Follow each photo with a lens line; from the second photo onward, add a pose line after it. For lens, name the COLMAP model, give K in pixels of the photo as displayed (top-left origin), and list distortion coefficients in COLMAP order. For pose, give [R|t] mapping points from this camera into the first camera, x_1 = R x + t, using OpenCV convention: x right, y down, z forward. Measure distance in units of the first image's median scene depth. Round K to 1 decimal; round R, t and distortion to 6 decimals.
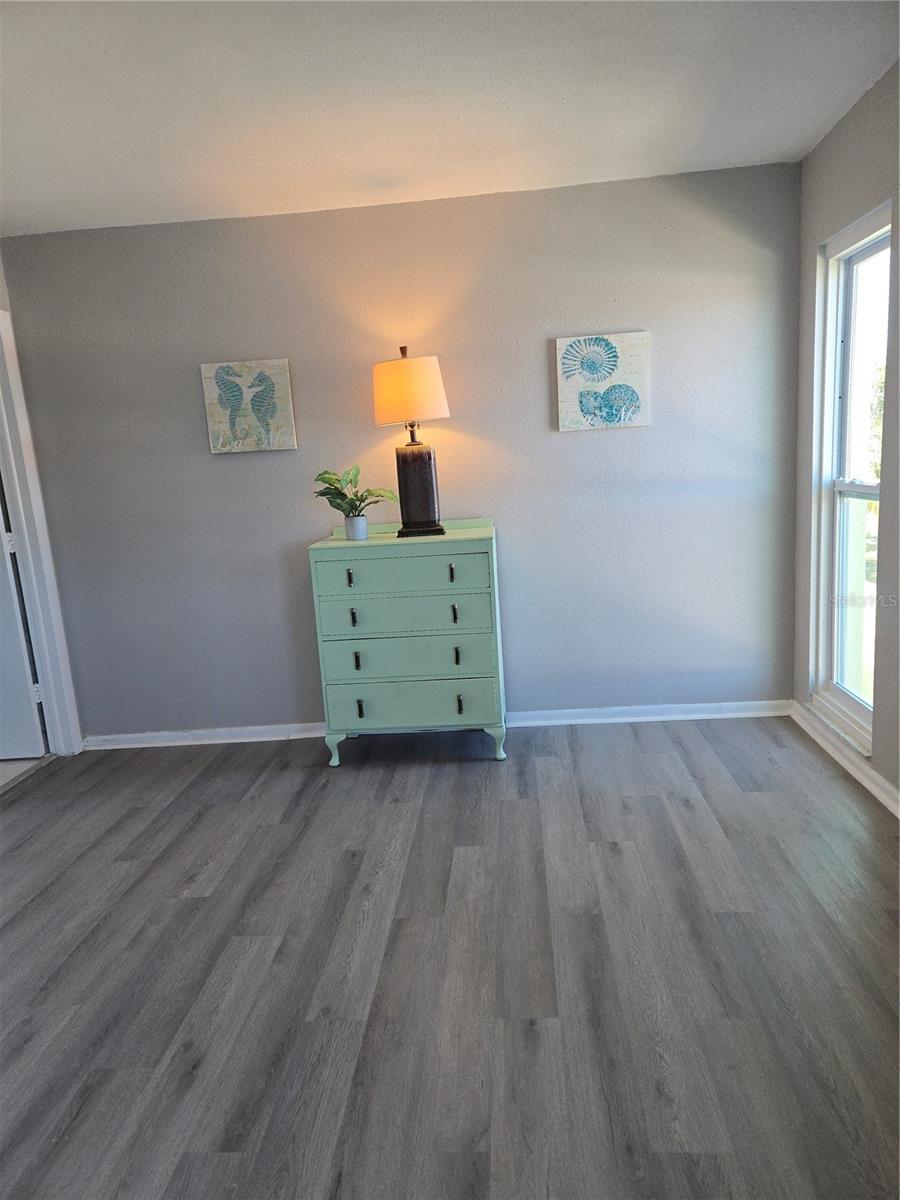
lens RADIAL K [[799.5, 0, 450.0], [0, 799.5, 600.4], [0, 0, 1]] dist [0.059027, -0.045263]
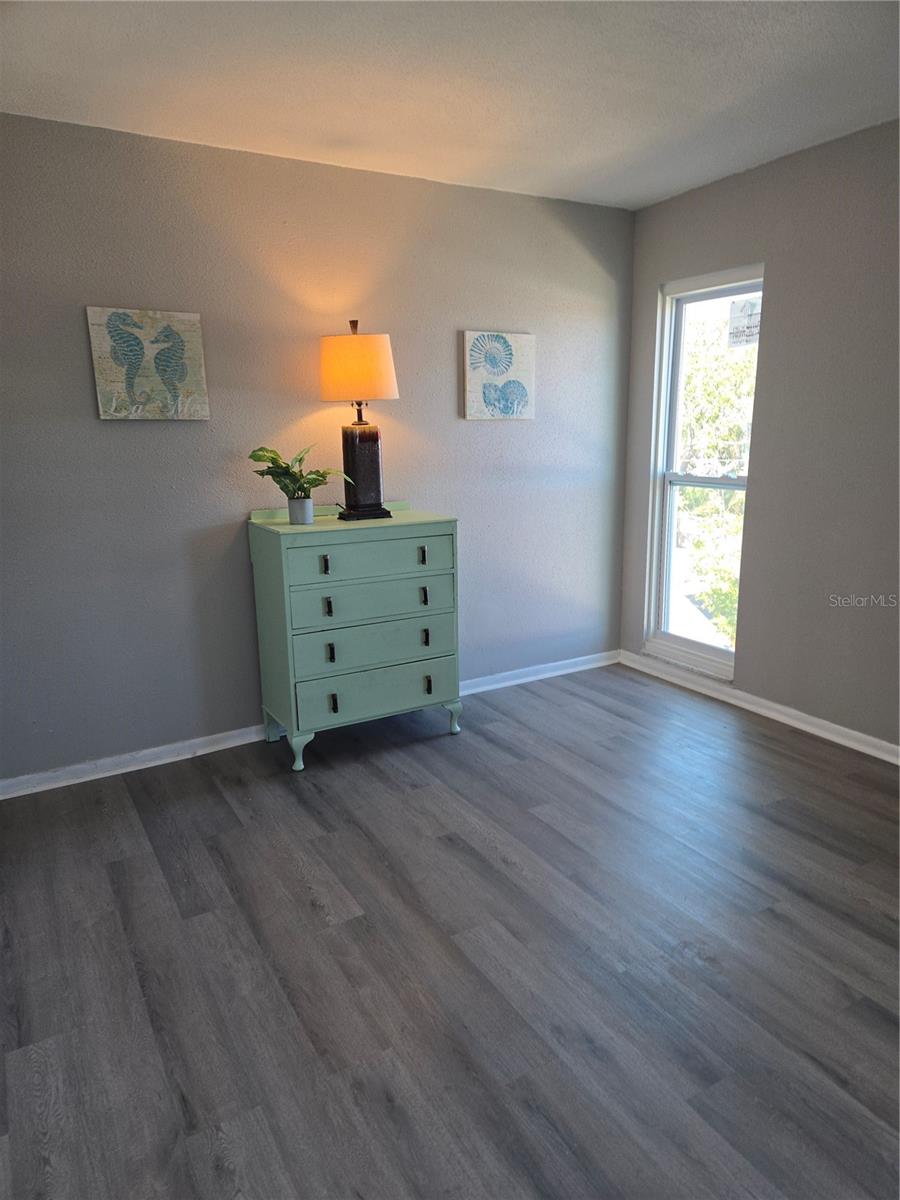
lens RADIAL K [[799.5, 0, 461.4], [0, 799.5, 605.4], [0, 0, 1]] dist [0.059027, -0.045263]
pose [[0.822001, -0.070498, 0.565105, -0.500921], [0.058003, 0.997512, 0.040071, -0.008514], [-0.566524, -0.000161, 0.824045, 0.134373]]
